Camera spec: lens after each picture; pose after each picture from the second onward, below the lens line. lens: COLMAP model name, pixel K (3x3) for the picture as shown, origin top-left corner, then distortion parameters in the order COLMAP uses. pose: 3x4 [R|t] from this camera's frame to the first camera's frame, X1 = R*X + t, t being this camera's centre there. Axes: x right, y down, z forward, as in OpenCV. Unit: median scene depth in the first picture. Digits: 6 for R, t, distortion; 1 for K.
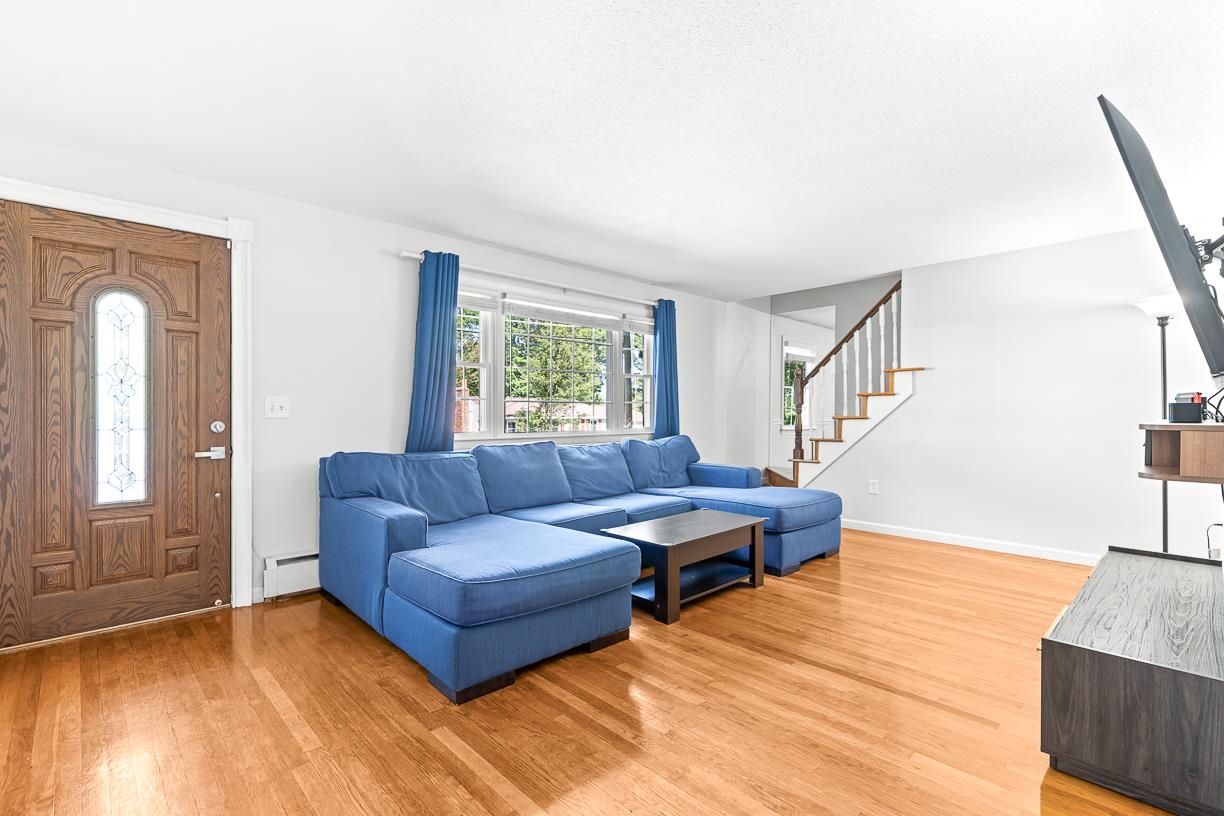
lens RADIAL K [[557.8, 0, 612.0], [0, 557.8, 408.0], [0, 0, 1]] dist [-0.000935, 0.000205]
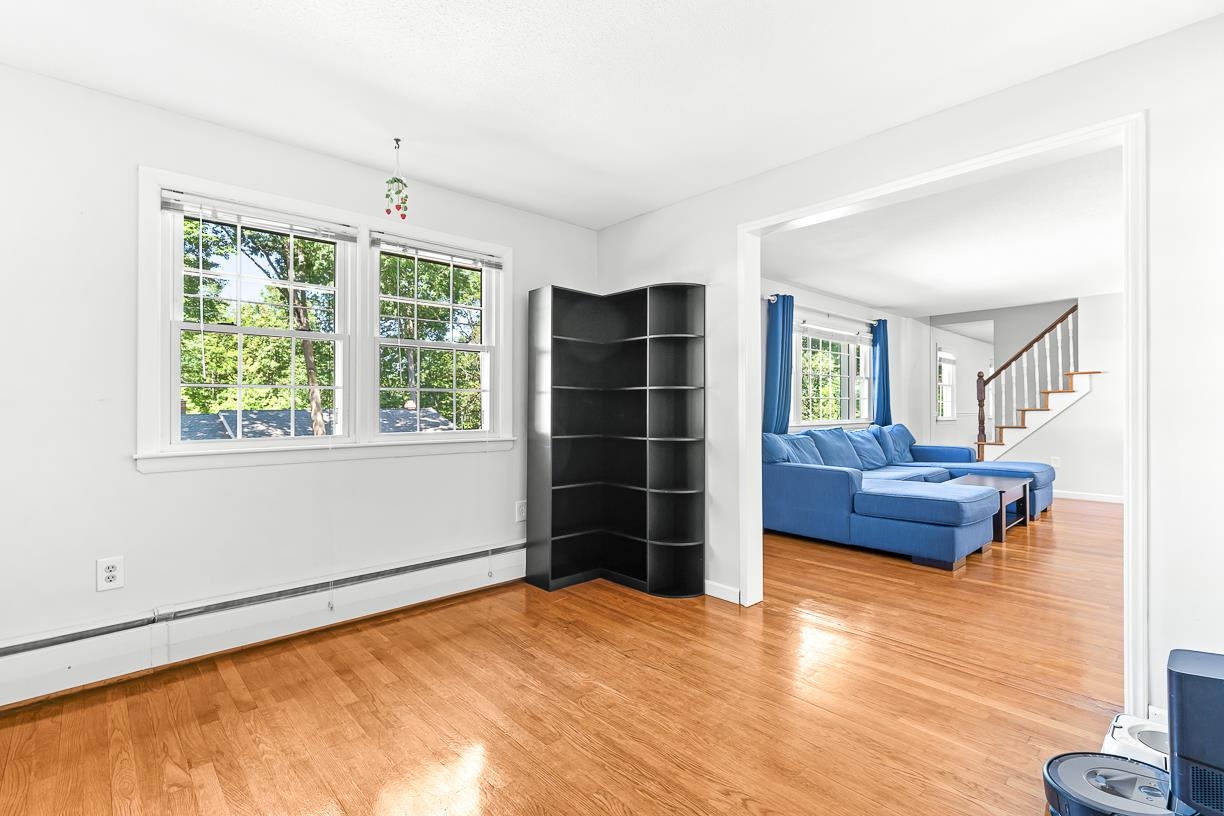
lens RADIAL K [[554.4, 0, 609.4], [0, 554.4, 404.3], [0, 0, 1]] dist [0.001059, 0.000273]
pose [[0.999786, -0.004604, -0.020180, -0.546504], [0.004649, 0.999987, 0.002168, -0.002566], [0.020170, -0.002262, 0.999794, -0.322169]]
